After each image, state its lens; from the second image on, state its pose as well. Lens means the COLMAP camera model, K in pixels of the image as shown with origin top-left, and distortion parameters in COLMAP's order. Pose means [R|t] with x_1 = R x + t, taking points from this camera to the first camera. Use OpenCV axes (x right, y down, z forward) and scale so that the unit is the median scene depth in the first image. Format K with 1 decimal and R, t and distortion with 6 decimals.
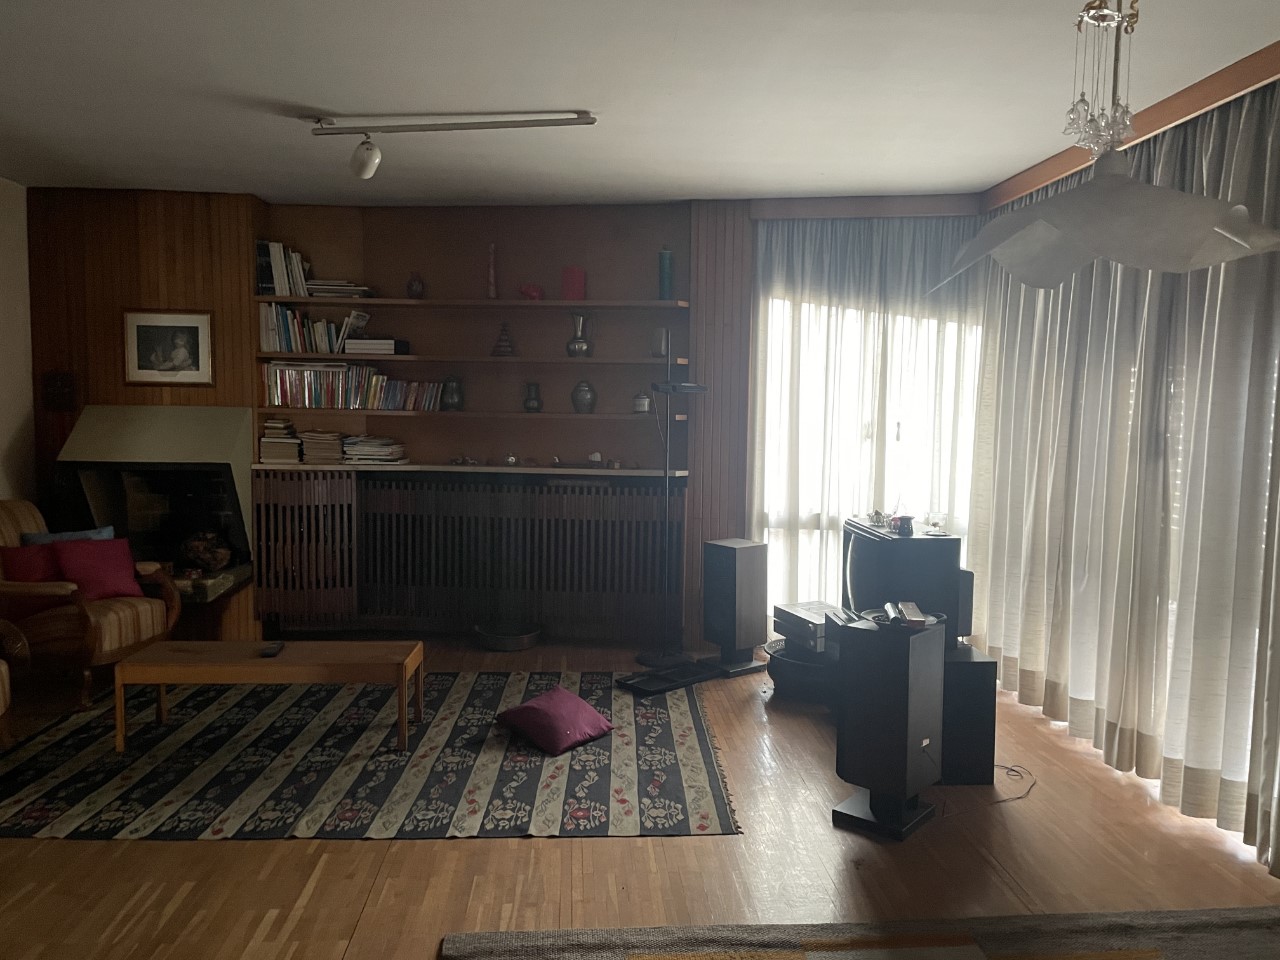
lens RADIAL K [[970.5, 0, 650.4], [0, 970.5, 485.1], [0, 0, 1]] dist [0.099265, -0.122786]
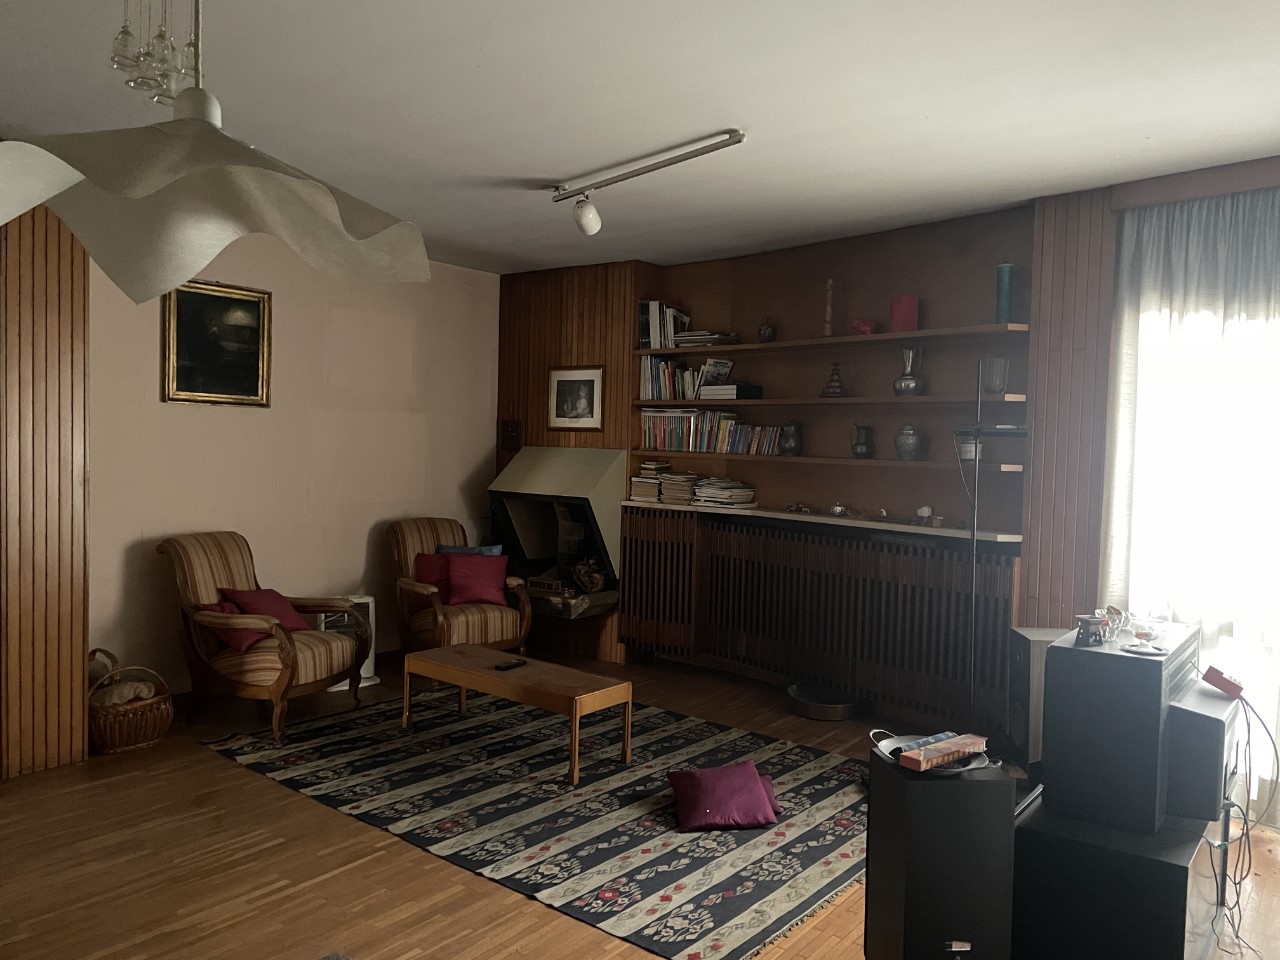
lens RADIAL K [[970.5, 0, 639.1], [0, 970.5, 474.0], [0, 0, 1]] dist [0.099265, -0.122786]
pose [[0.746676, 0.030121, -0.664506, 0.350825], [-0.071644, 0.996805, -0.035320, -0.014535], [0.661318, 0.073980, 0.746448, 0.201145]]
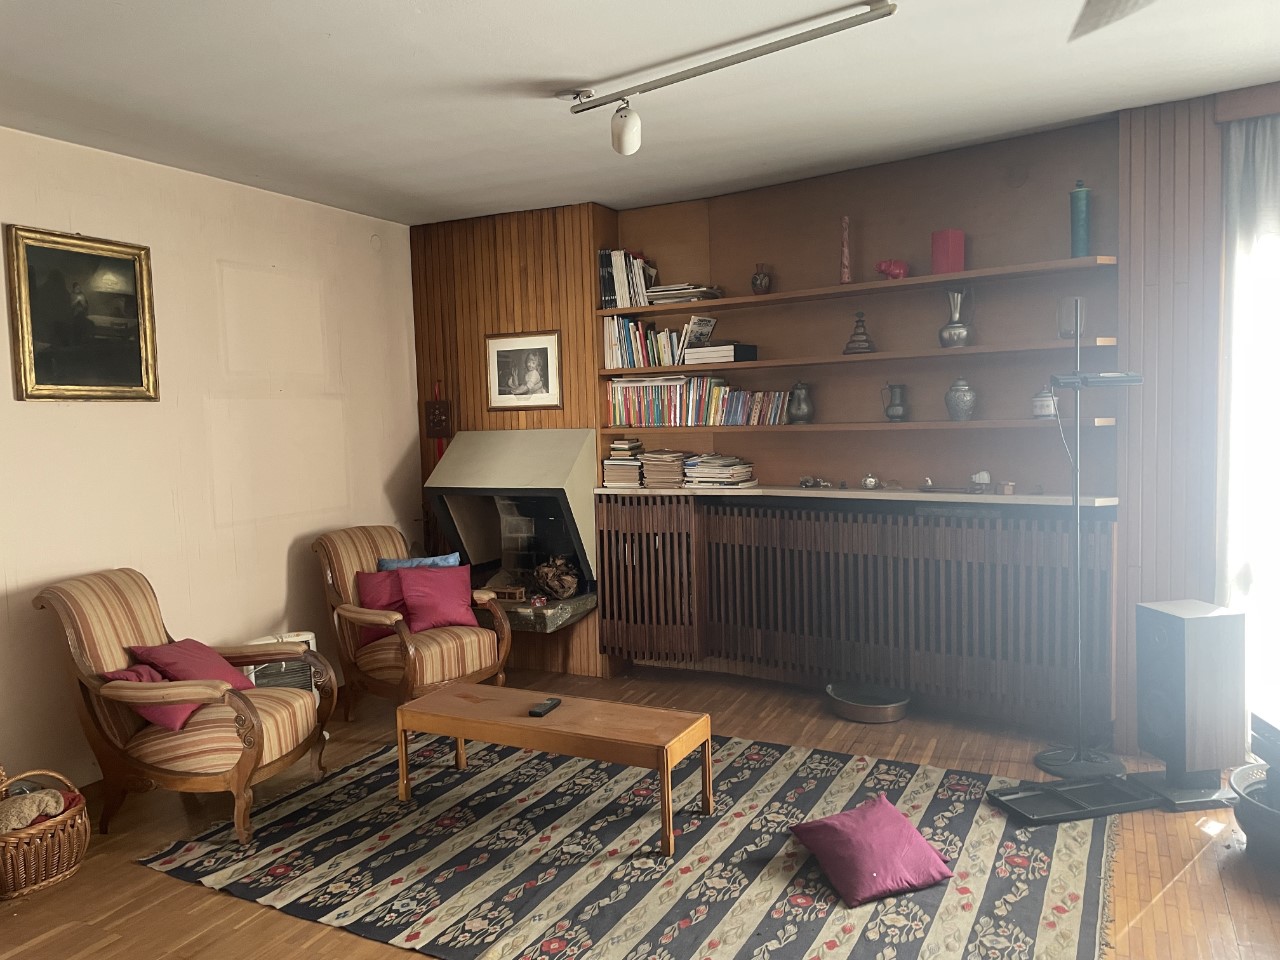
lens RADIAL K [[970.5, 0, 626.4], [0, 970.5, 481.5], [0, 0, 1]] dist [0.099265, -0.122786]
pose [[0.864688, -0.004140, -0.502292, 0.093693], [0.000983, 0.999978, -0.006551, -0.022756], [0.502309, 0.005171, 0.864673, 0.217311]]
